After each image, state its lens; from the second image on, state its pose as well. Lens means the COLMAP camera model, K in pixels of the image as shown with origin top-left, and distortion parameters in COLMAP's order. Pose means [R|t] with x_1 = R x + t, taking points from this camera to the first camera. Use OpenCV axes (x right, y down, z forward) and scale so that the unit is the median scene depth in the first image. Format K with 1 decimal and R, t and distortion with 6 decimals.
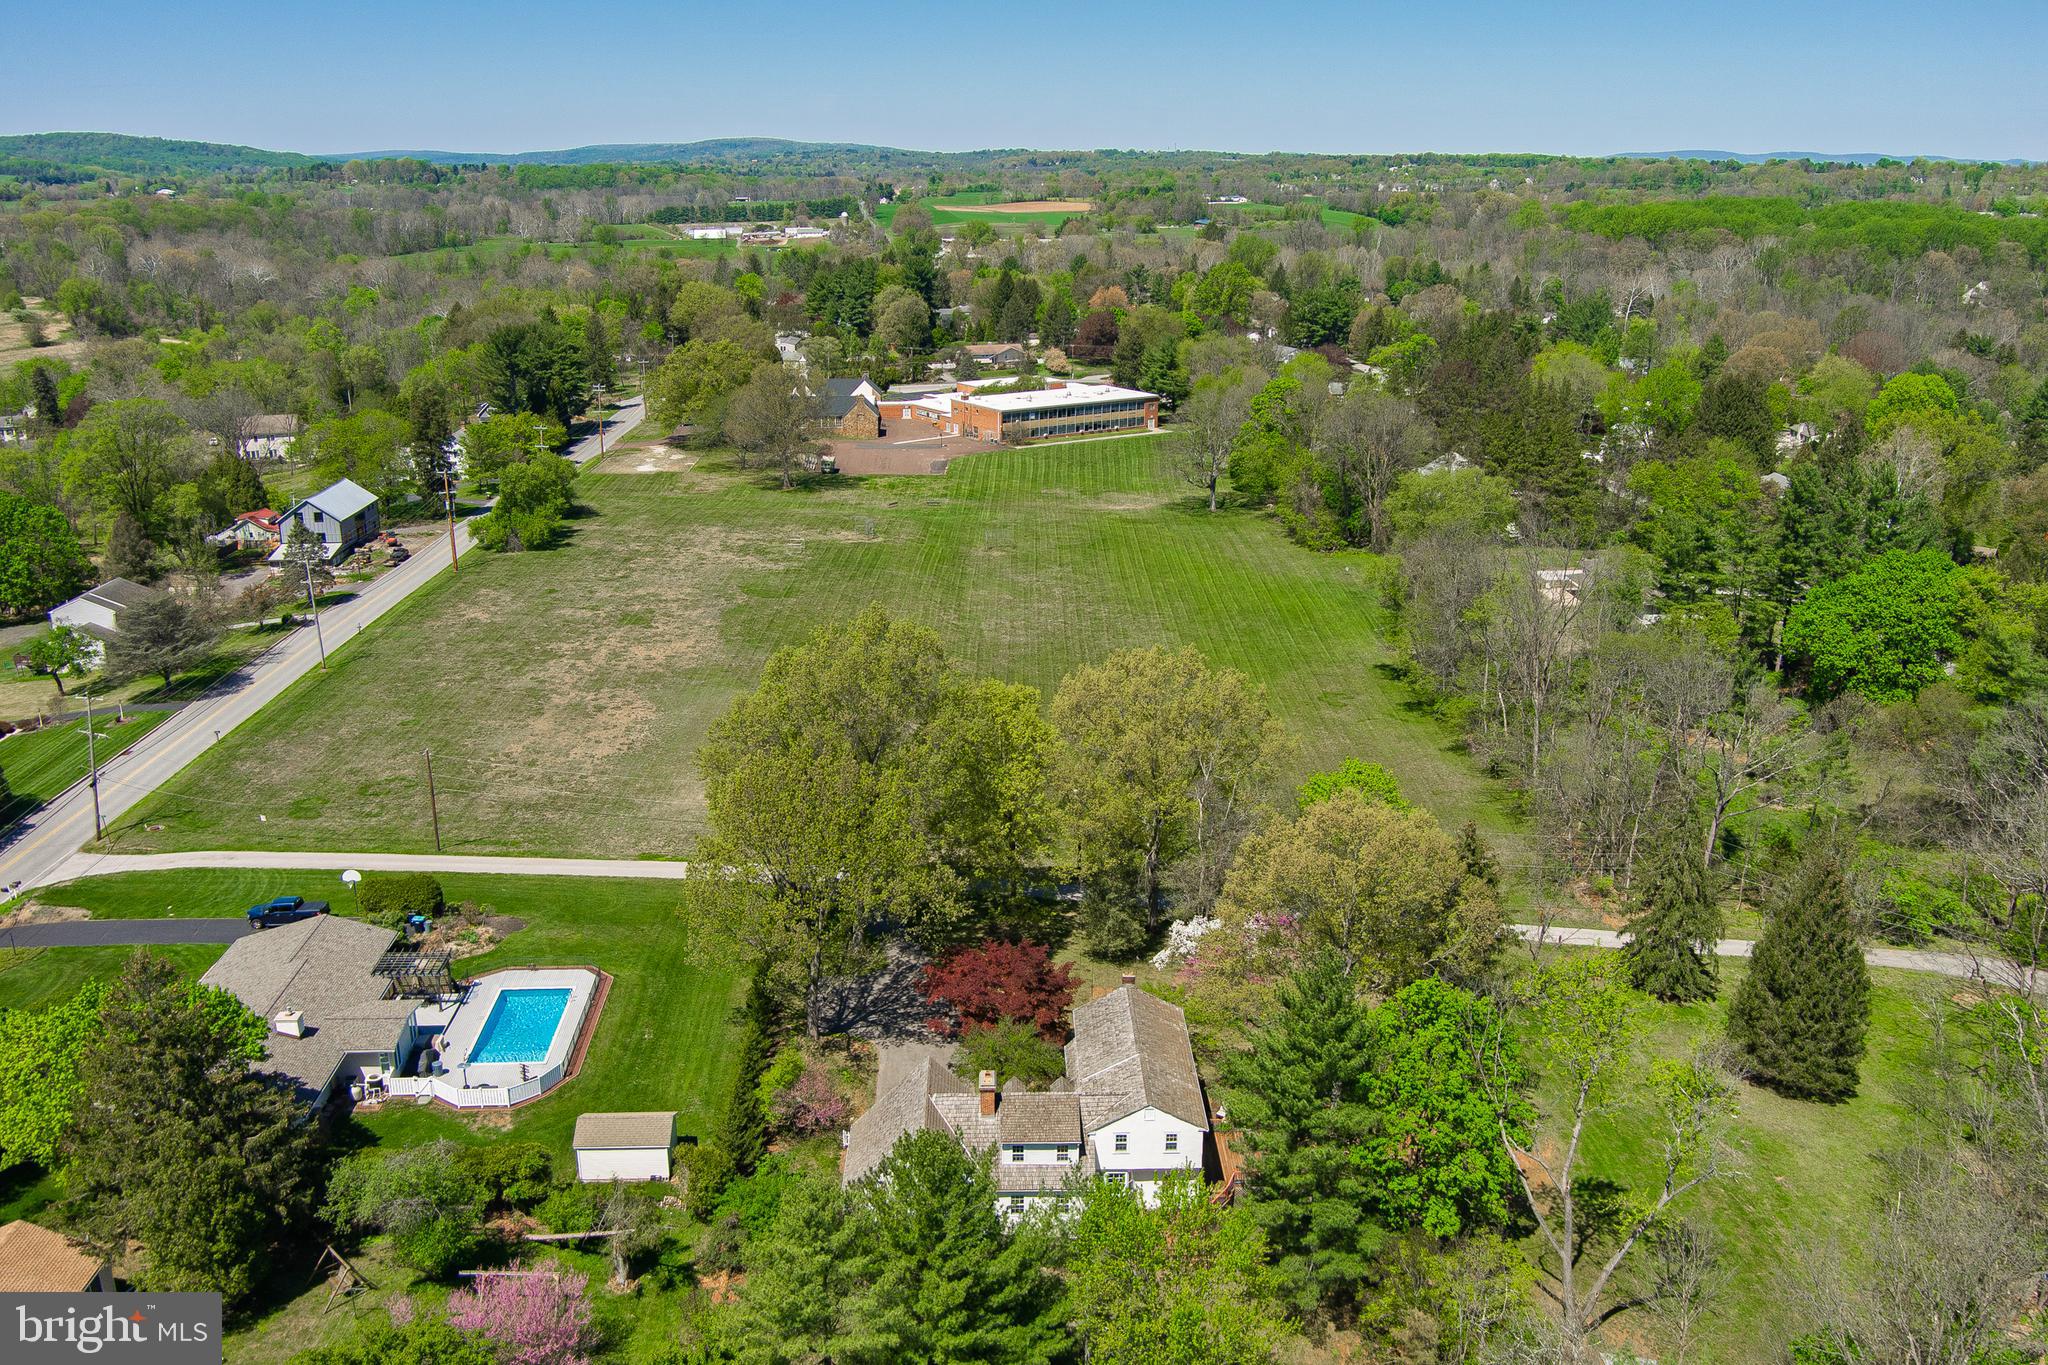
lens RADIAL K [[1588.9, 0, 1020.4], [0, 1588.9, 684.6], [0, 0, 1]] dist [-0.059027, 0.012598]
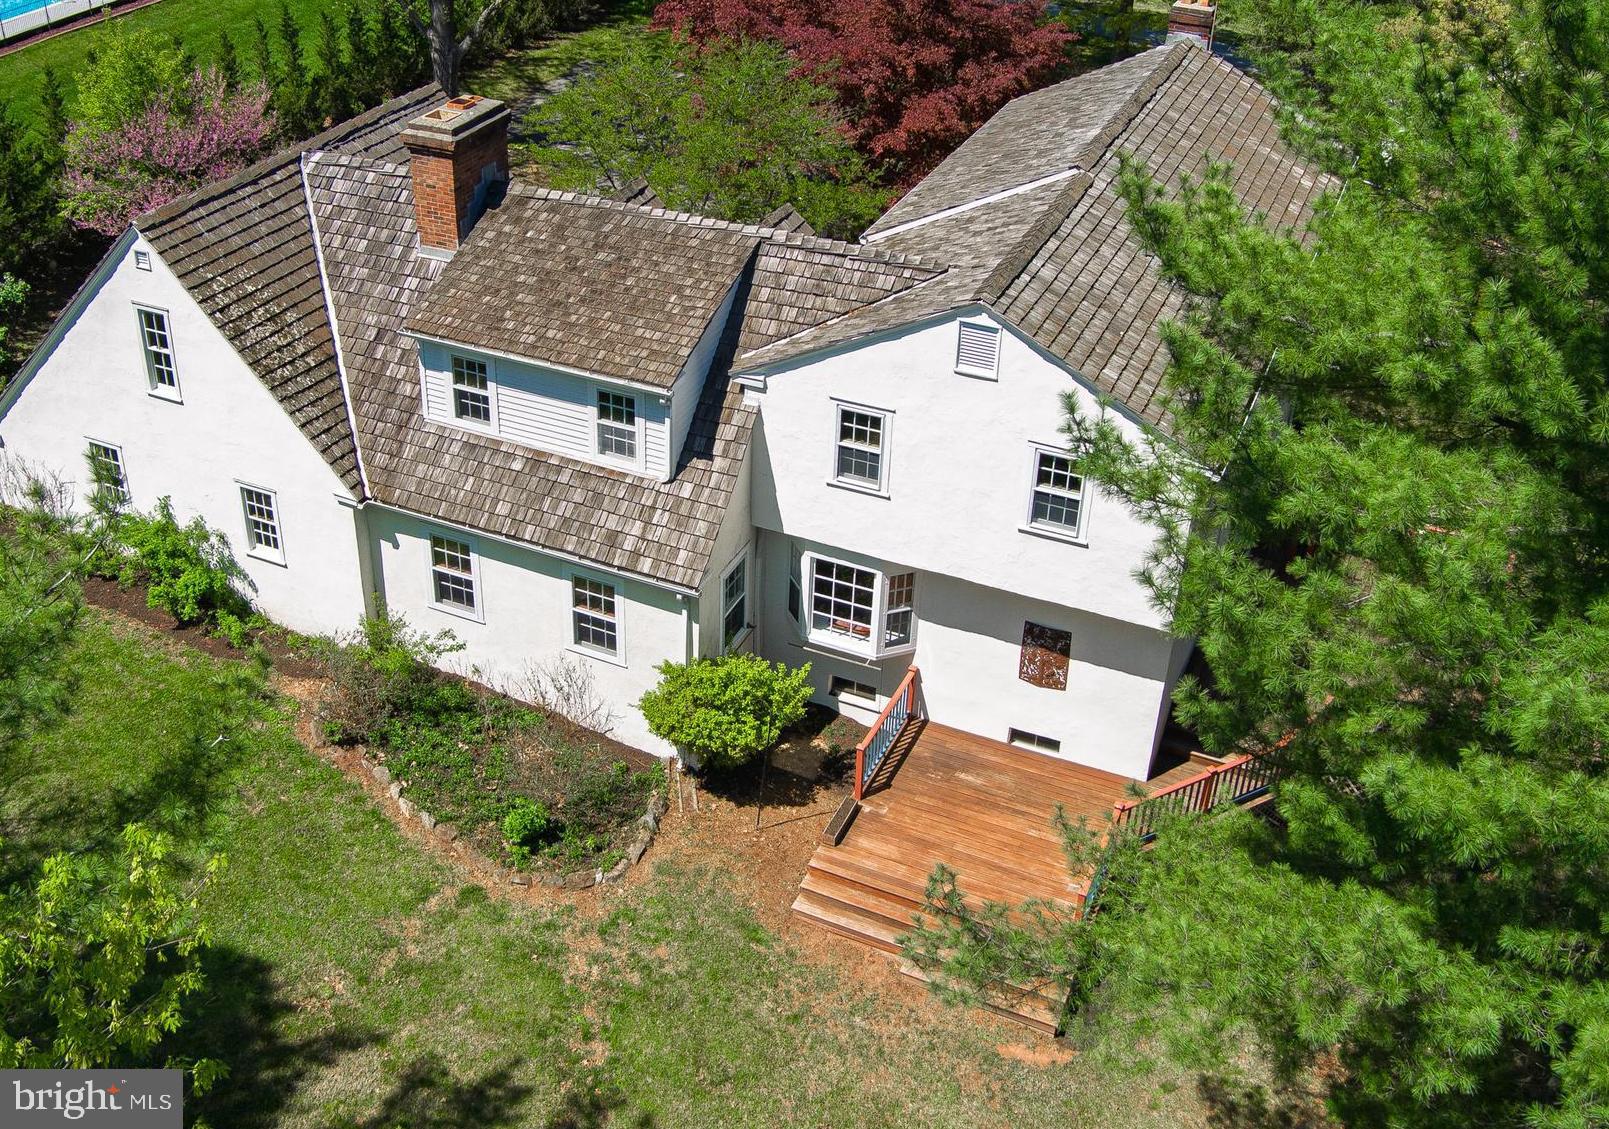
lens RADIAL K [[1599.1, 0, 798.8], [0, 1599.1, 559.0], [0, 0, 1]] dist [-0.088015, 0.000000]
pose [[0.919690, 0.245698, -0.306273, 0.137814], [-0.156316, 0.944656, 0.288428, 0.237399], [0.360188, -0.217389, 0.907197, 0.770308]]
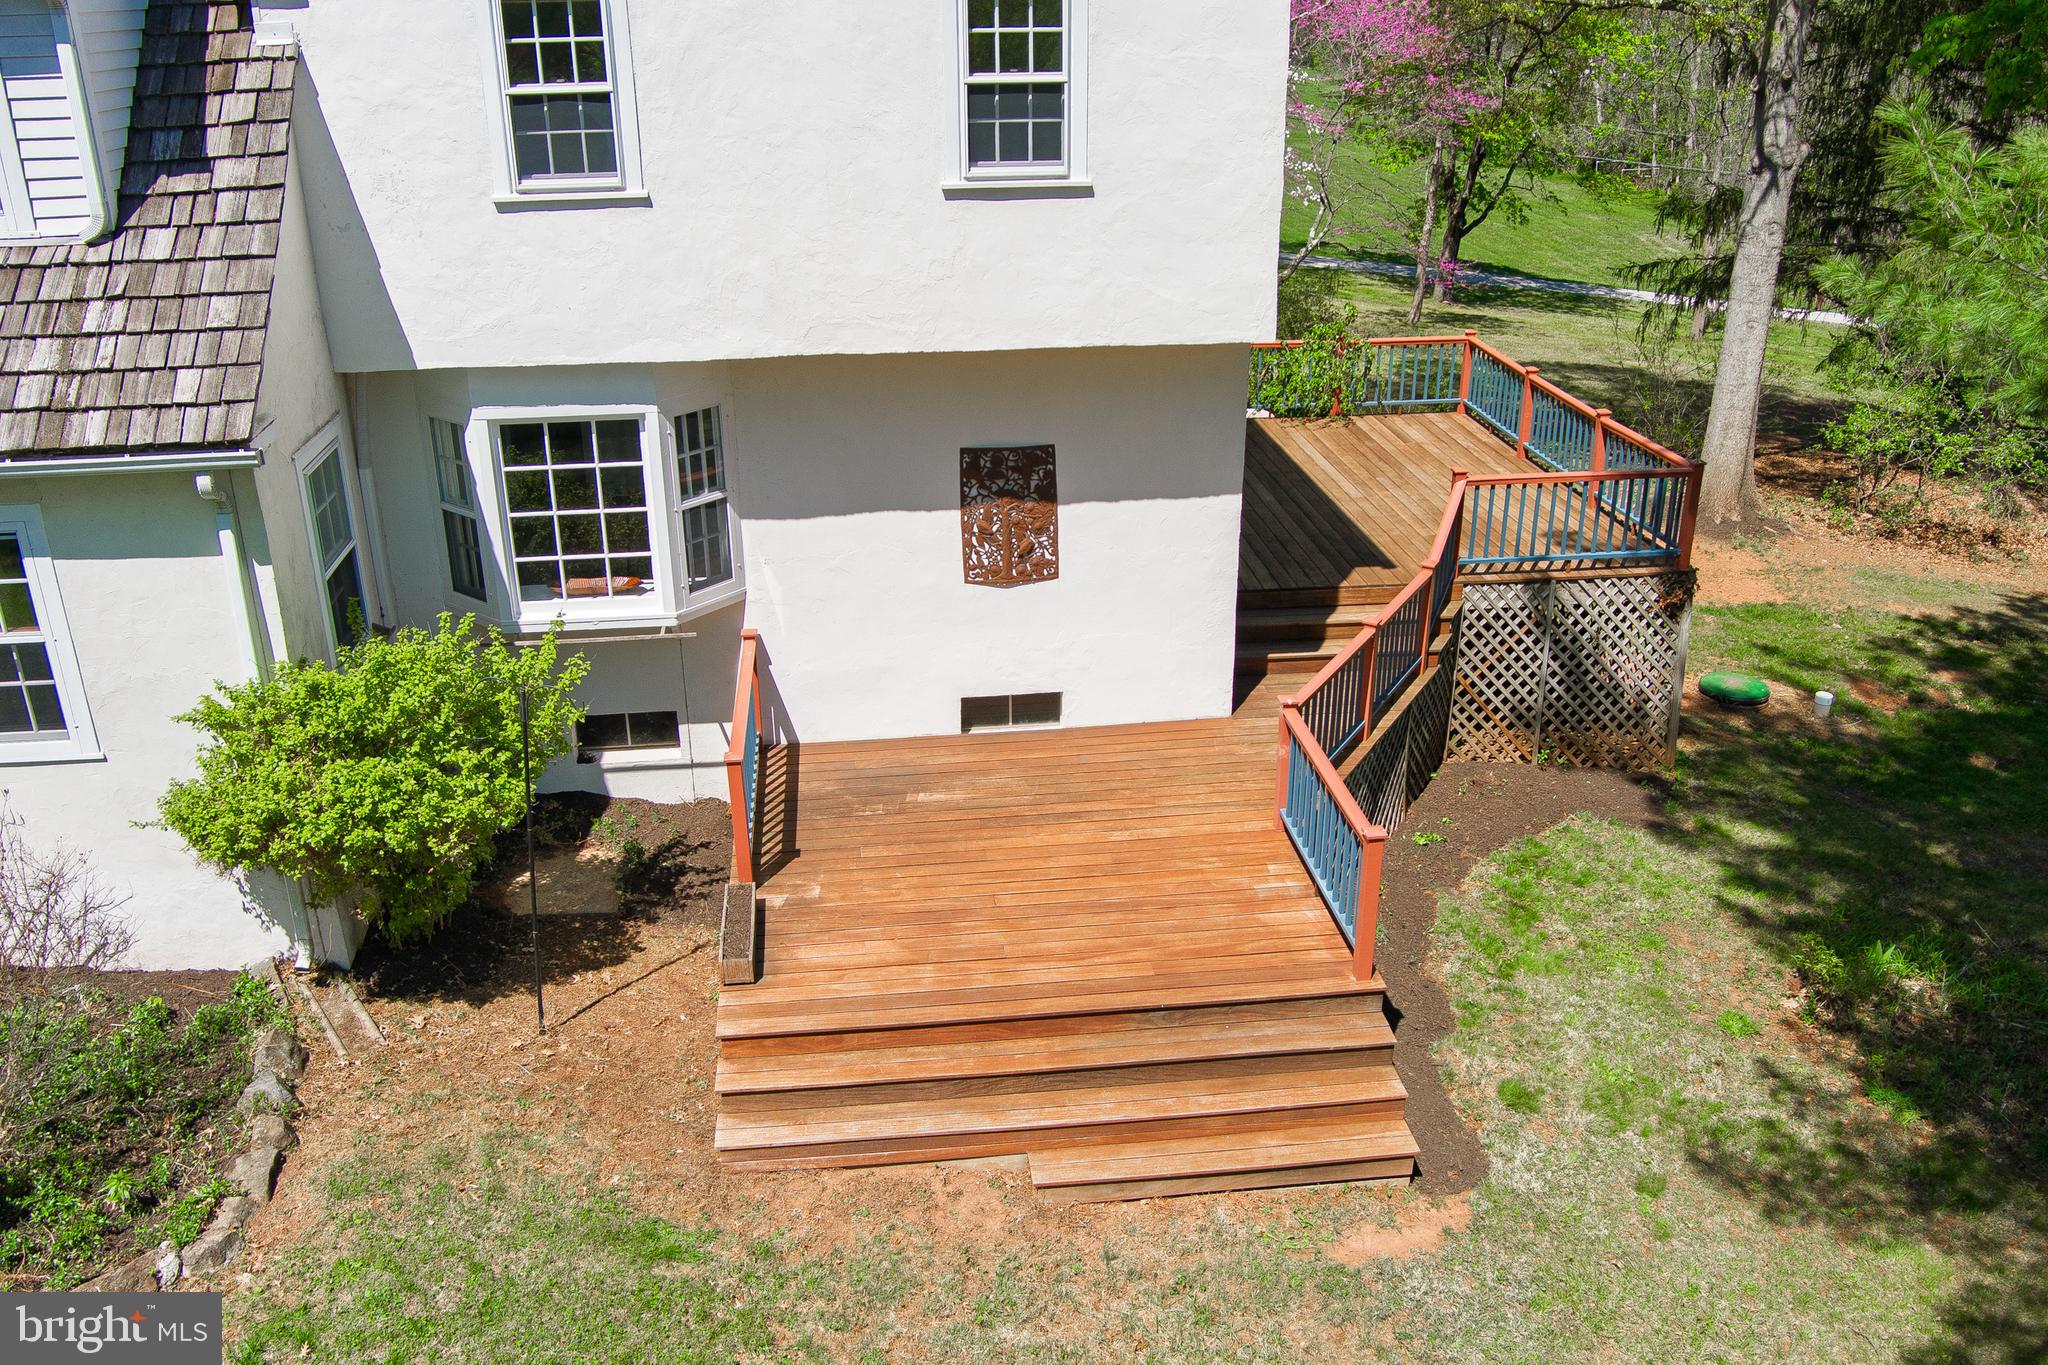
lens RADIAL K [[1588.9, 0, 1040.6], [0, 1588.9, 685.4], [0, 0, 1]] dist [-0.059027, 0.012598]
pose [[0.990037, -0.047183, 0.132669, 0.081846], [0.032206, 0.993089, 0.112855, 0.322671], [-0.137077, -0.107458, 0.984714, 0.888816]]
